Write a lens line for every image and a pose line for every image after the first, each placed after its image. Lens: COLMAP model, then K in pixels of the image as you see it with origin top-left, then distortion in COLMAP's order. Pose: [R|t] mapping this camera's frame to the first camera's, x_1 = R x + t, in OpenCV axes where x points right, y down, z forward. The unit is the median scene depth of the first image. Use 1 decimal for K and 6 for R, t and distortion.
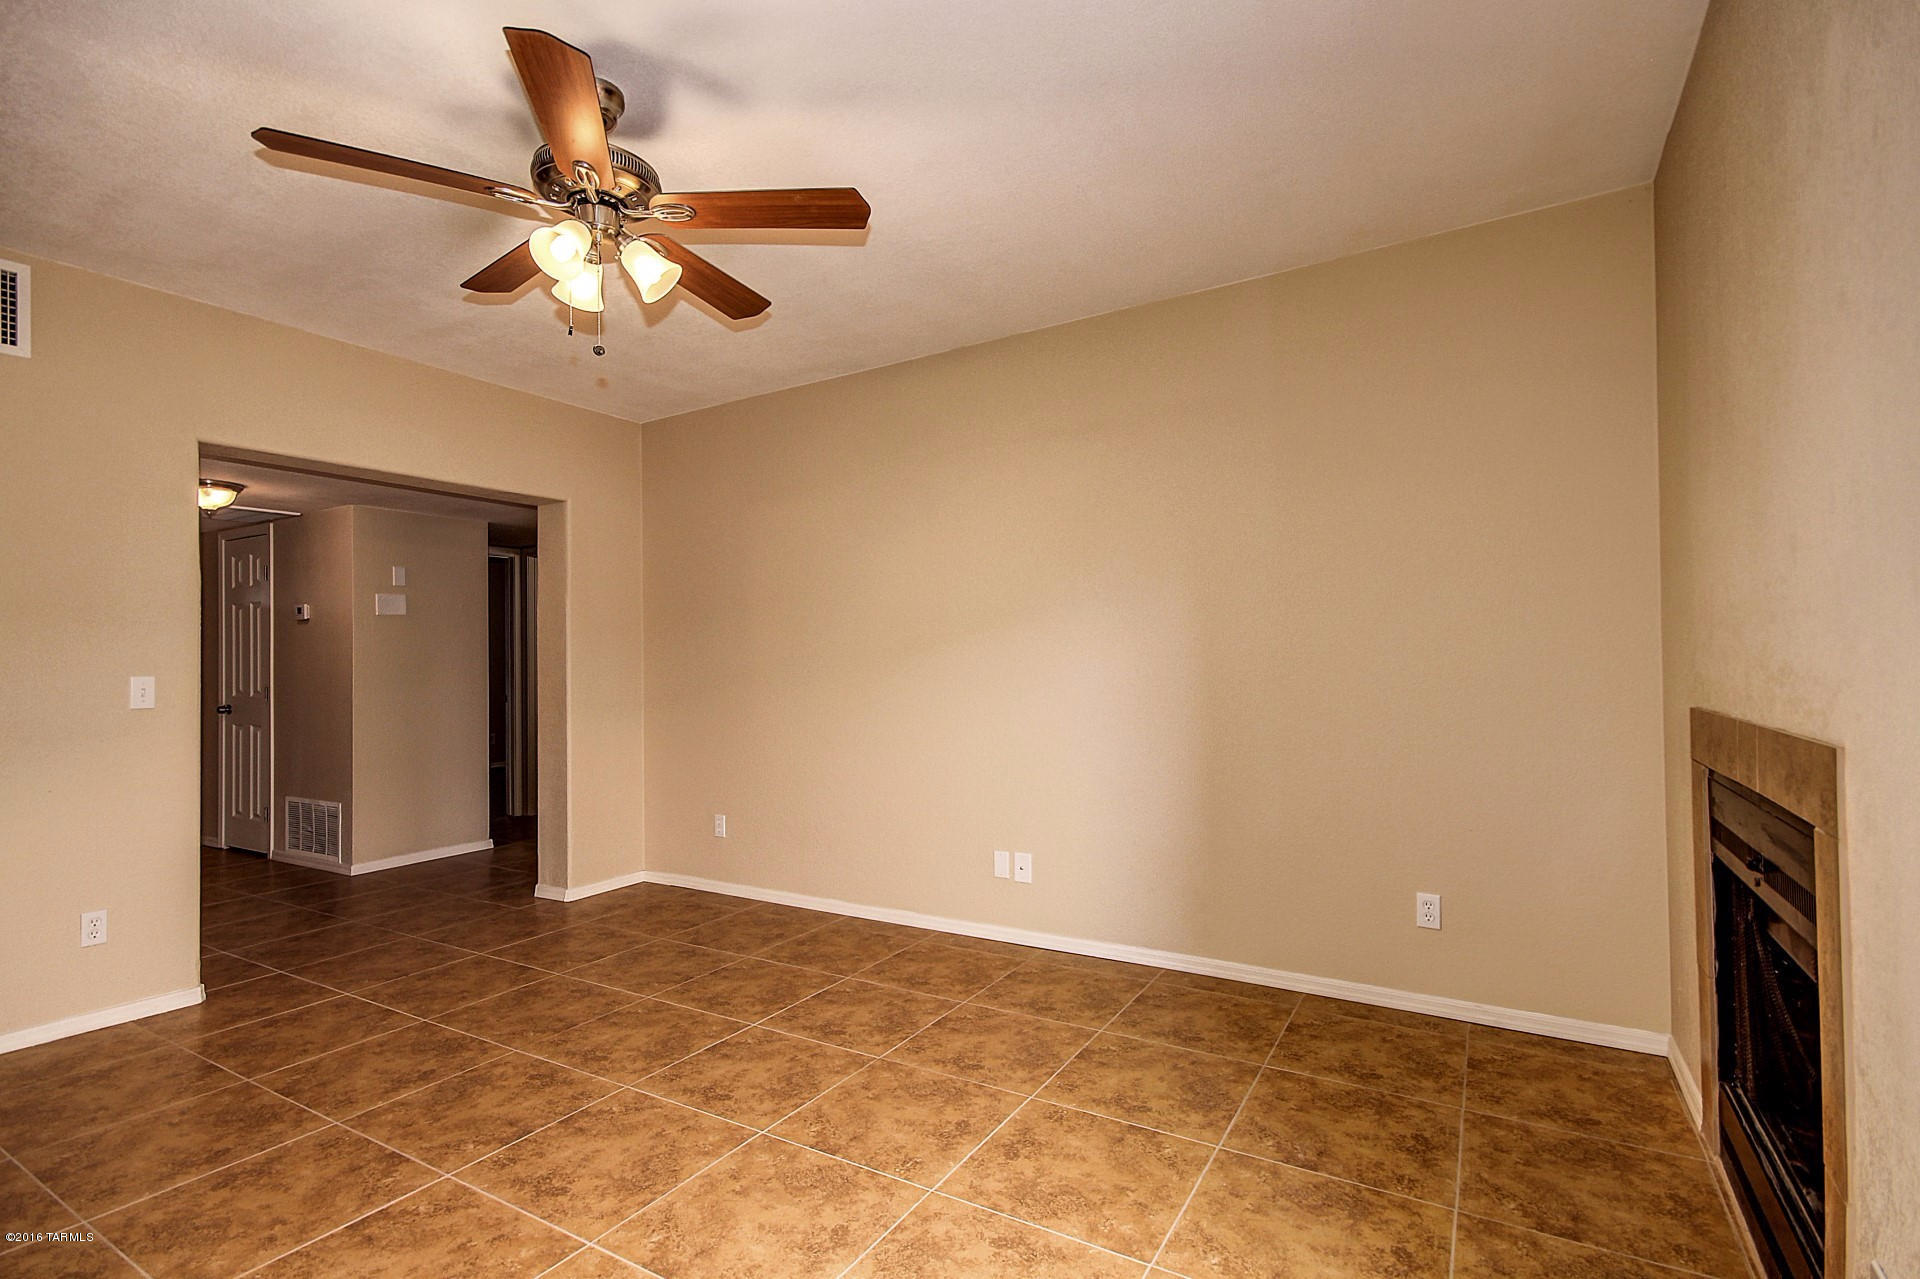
lens RADIAL K [[910.3, 0, 961.7], [0, 910.3, 647.1], [0, 0, 1]] dist [0.018340, -0.000032]
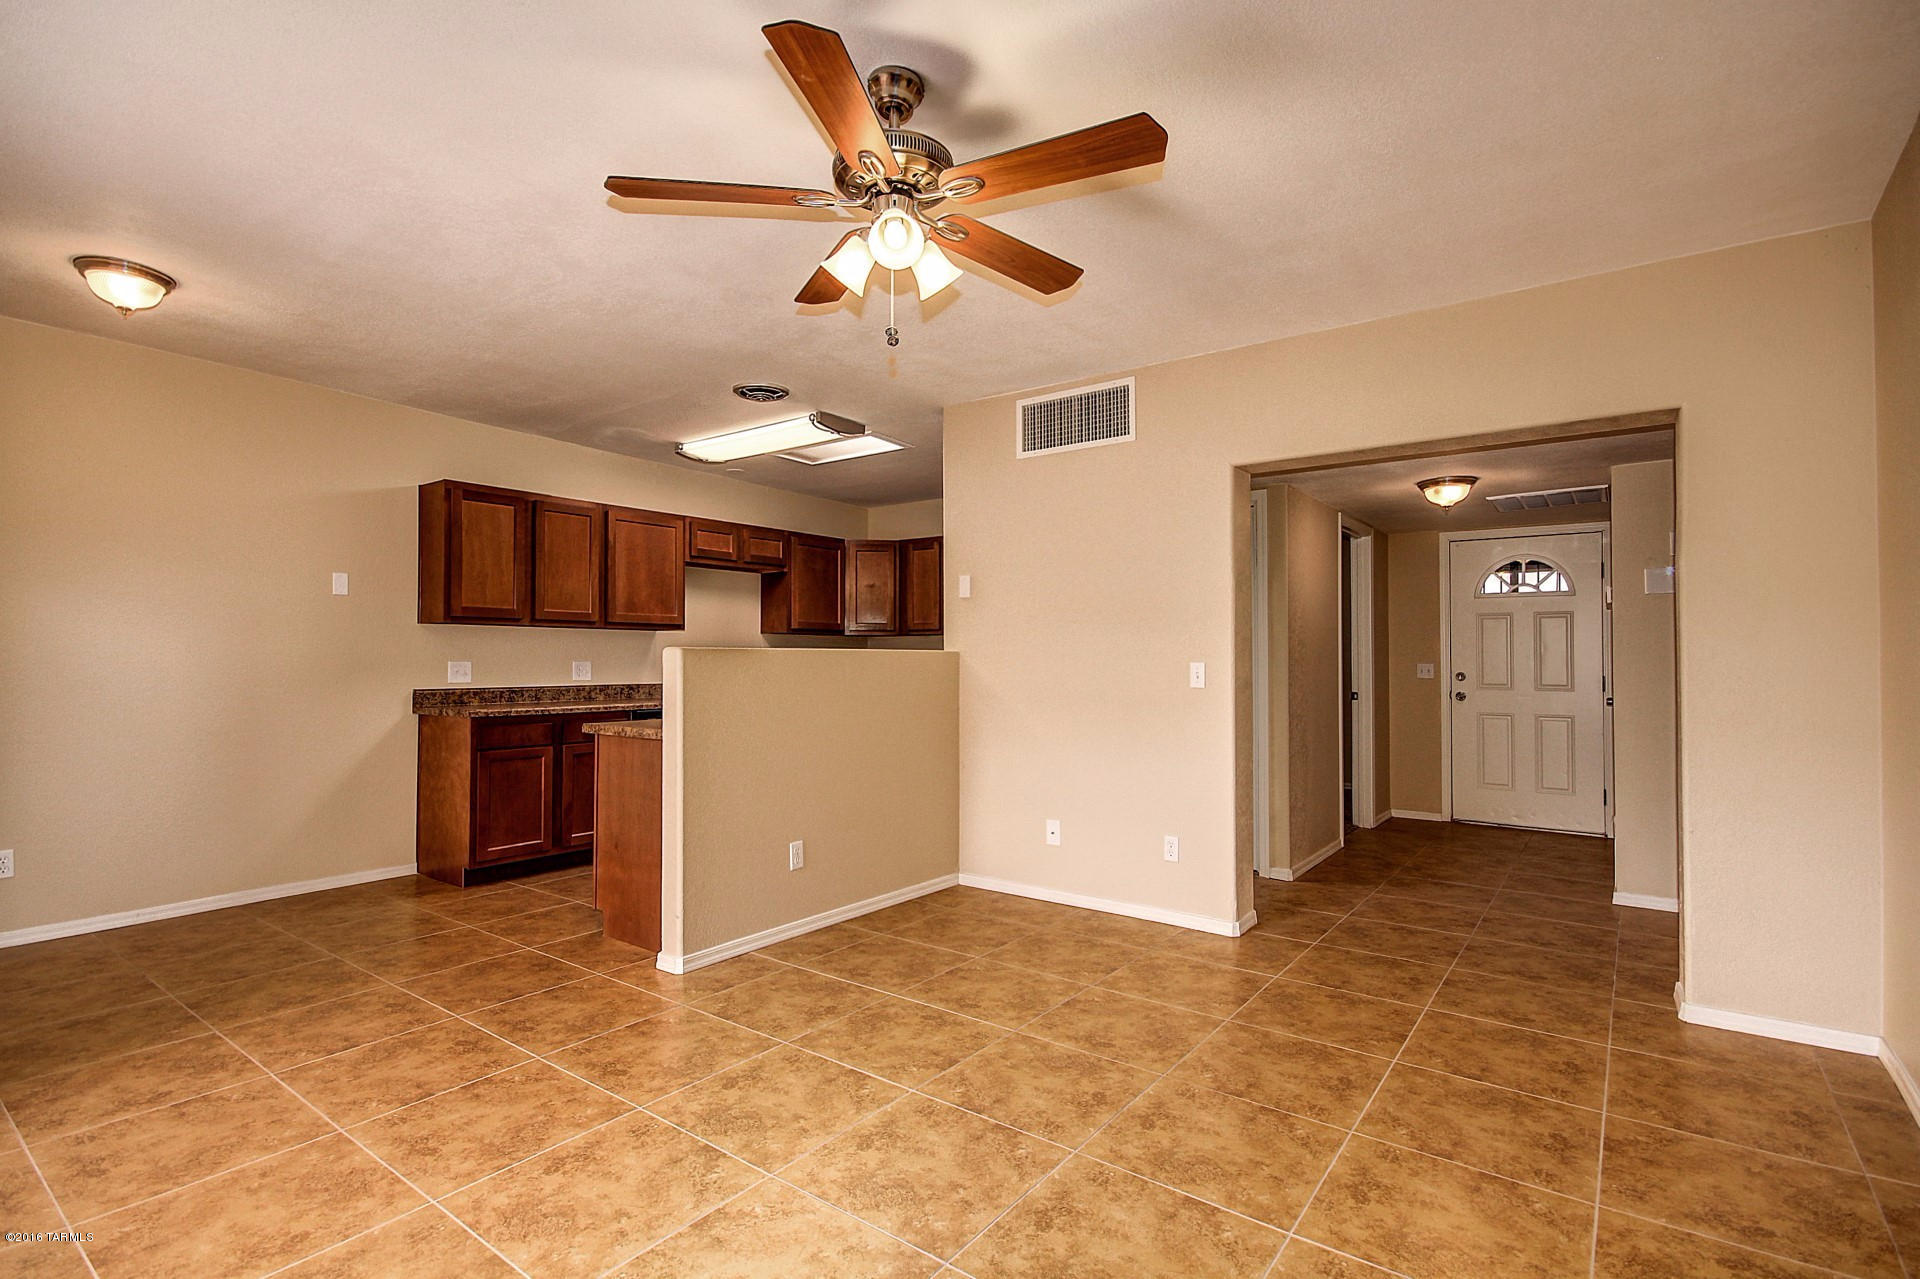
lens RADIAL K [[910.3, 0, 961.5], [0, 910.3, 639.0], [0, 0, 1]] dist [0.018340, -0.000032]
pose [[-0.103414, -0.012640, -0.994558, 0.407918], [0.013995, 0.999802, -0.014161, 0.012798], [0.994540, -0.015384, -0.103216, 0.815604]]
